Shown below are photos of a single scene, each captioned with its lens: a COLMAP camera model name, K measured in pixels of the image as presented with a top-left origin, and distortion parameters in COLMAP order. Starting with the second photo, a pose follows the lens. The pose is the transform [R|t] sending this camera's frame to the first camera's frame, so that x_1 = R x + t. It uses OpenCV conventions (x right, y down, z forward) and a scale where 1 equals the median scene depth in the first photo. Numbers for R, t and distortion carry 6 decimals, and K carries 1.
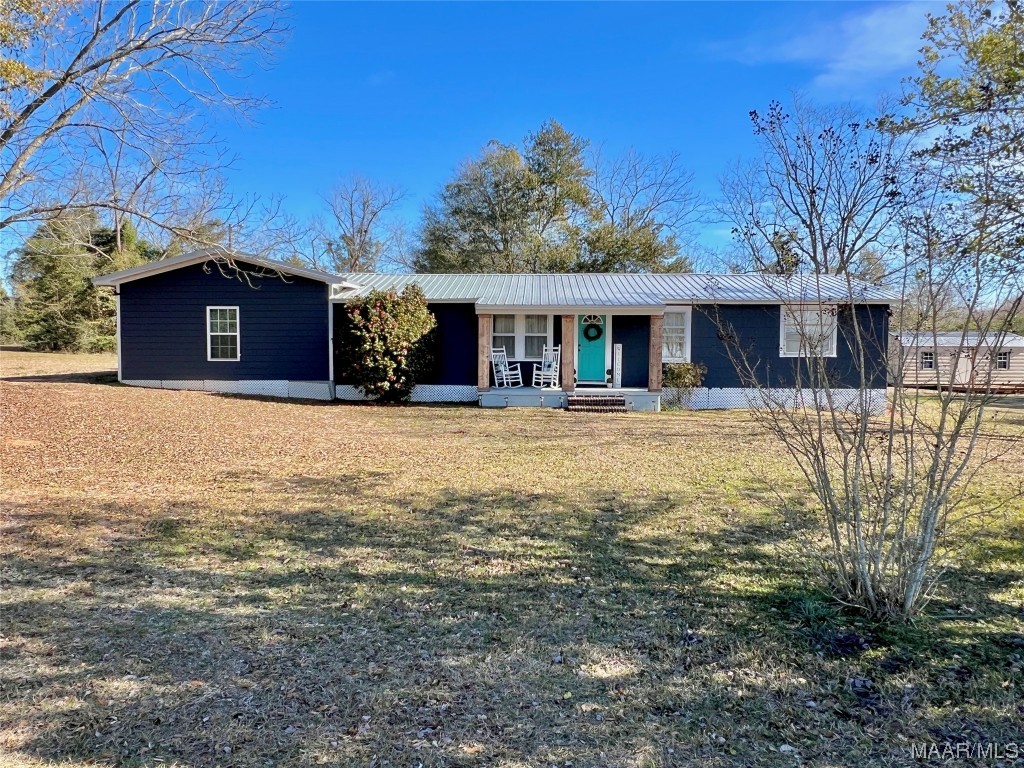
lens RADIAL K [[726.0, 0, 512.2], [0, 726.0, 381.6], [0, 0, 1]] dist [0.033248, 0.002337]
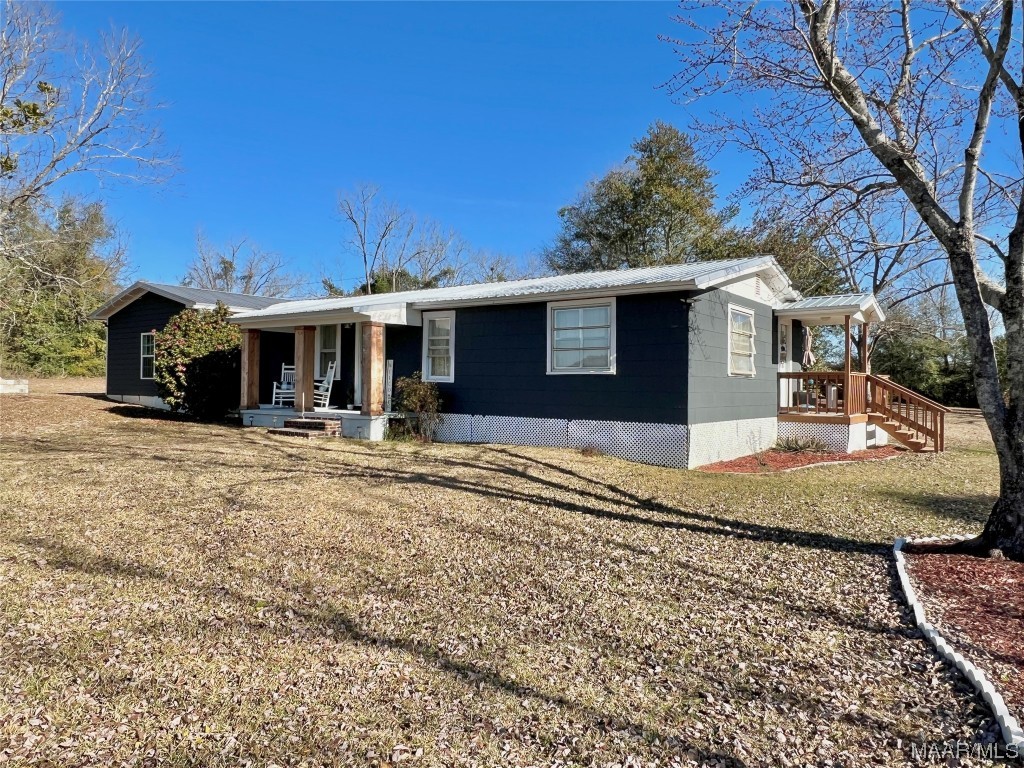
lens RADIAL K [[706.5, 0, 509.9], [0, 706.5, 378.7], [0, 0, 1]] dist [-0.000482, 0.000304]
pose [[0.823704, 0.001080, -0.567020, 0.729400], [-0.038053, 0.997849, -0.053379, 0.008487], [0.565742, 0.065545, 0.821973, 0.413728]]
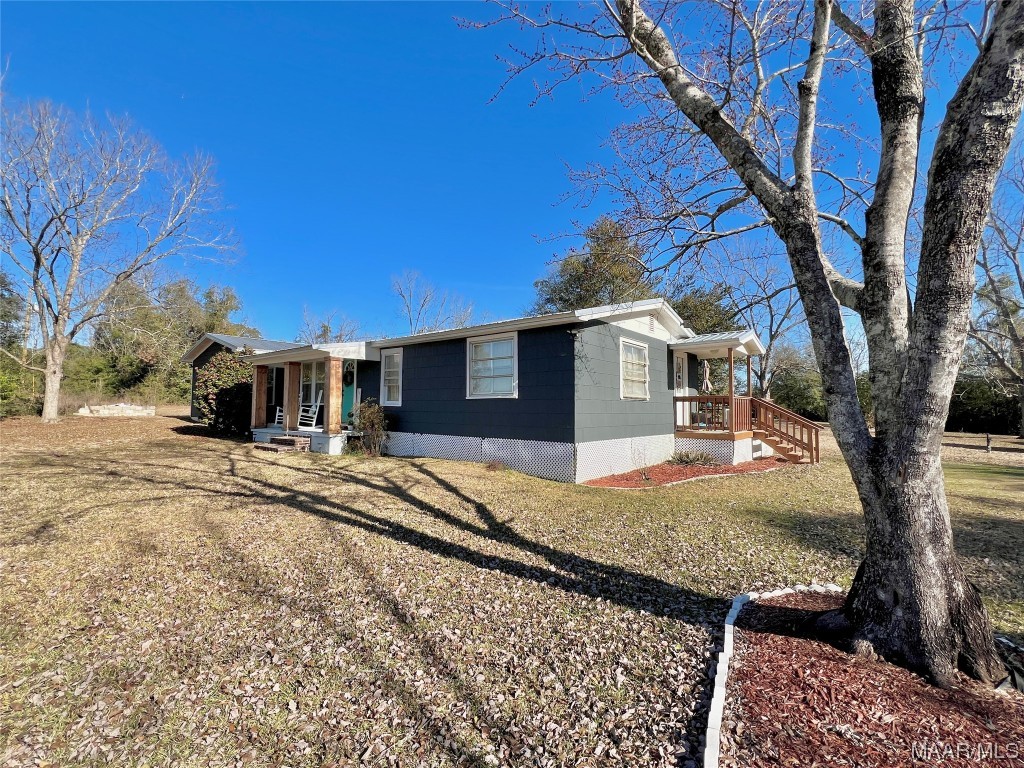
lens RADIAL K [[466.3, 0, 507.5], [0, 466.3, 382.7], [0, 0, 1]] dist [-0.001773, -0.000159]
pose [[0.793501, -0.031438, -0.607757, 0.732019], [-0.035199, 0.994622, -0.097406, -0.001842], [0.607551, 0.098684, 0.788127, 0.605657]]
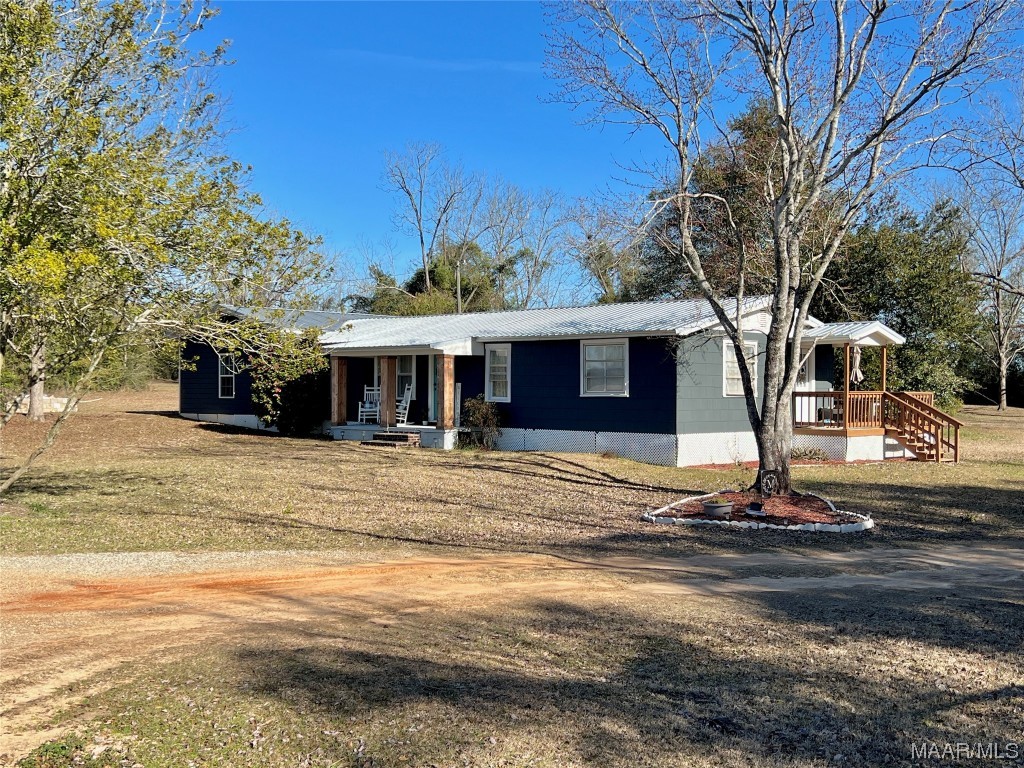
lens RADIAL K [[1156.5, 0, 507.0], [0, 1156.5, 387.8], [0, 0, 1]] dist [0.167164, 0.000000]
pose [[0.750314, -0.000999, -0.661081, 1.255470], [-0.035961, 0.998457, -0.042325, 0.019779], [0.660103, 0.055530, 0.749120, -0.143479]]
